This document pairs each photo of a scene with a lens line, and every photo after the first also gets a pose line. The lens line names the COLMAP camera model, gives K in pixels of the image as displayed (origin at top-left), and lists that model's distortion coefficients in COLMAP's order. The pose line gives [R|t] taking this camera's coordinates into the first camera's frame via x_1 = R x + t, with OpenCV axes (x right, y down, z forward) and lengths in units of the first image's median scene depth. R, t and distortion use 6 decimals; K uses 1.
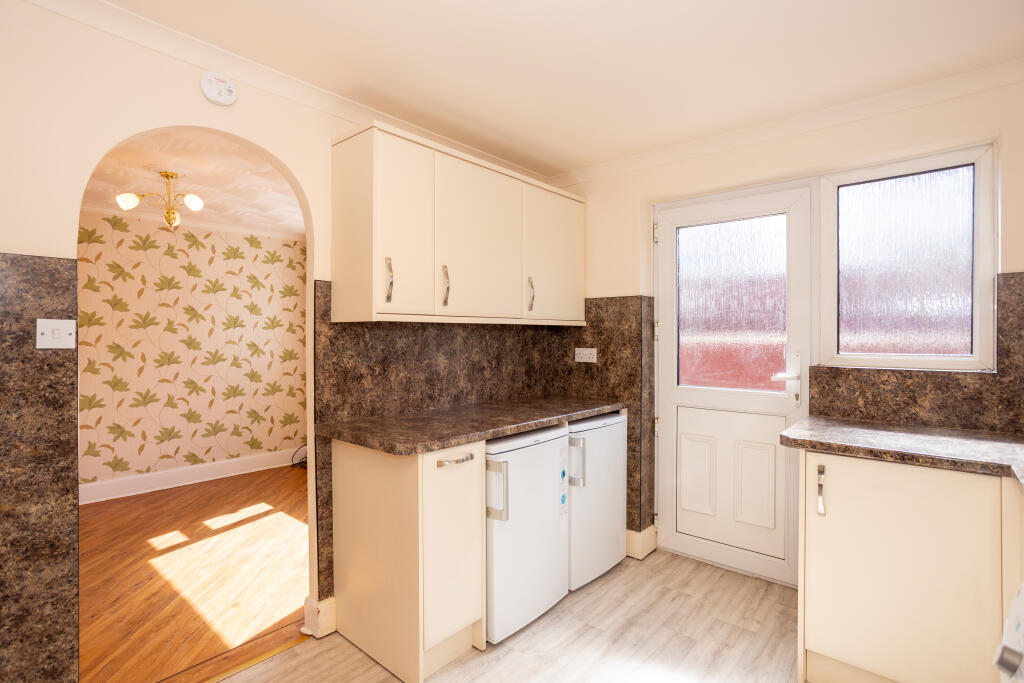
lens RADIAL K [[501.8, 0, 505.5], [0, 501.8, 343.5], [0, 0, 1]] dist [-0.050832, 0.030598]
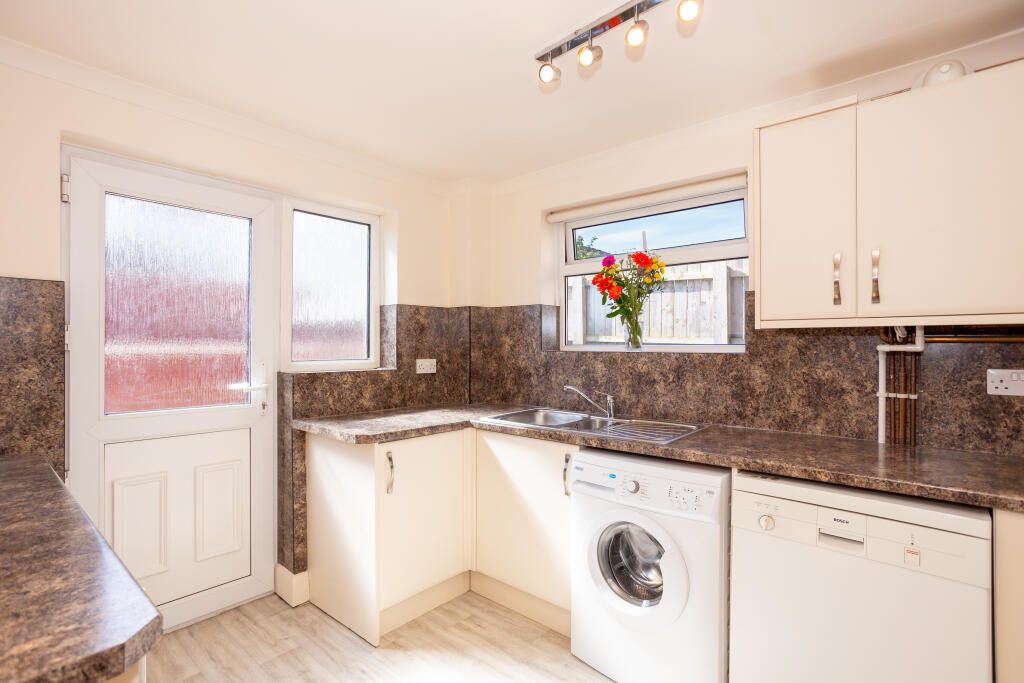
lens RADIAL K [[501.8, 0, 505.5], [0, 501.8, 343.5], [0, 0, 1]] dist [-0.050832, 0.030598]
pose [[-0.007305, 0.004122, 0.999965, -0.350154], [0.014369, 0.999889, -0.004017, -0.005698], [-0.999870, 0.014339, -0.007363, 0.426342]]
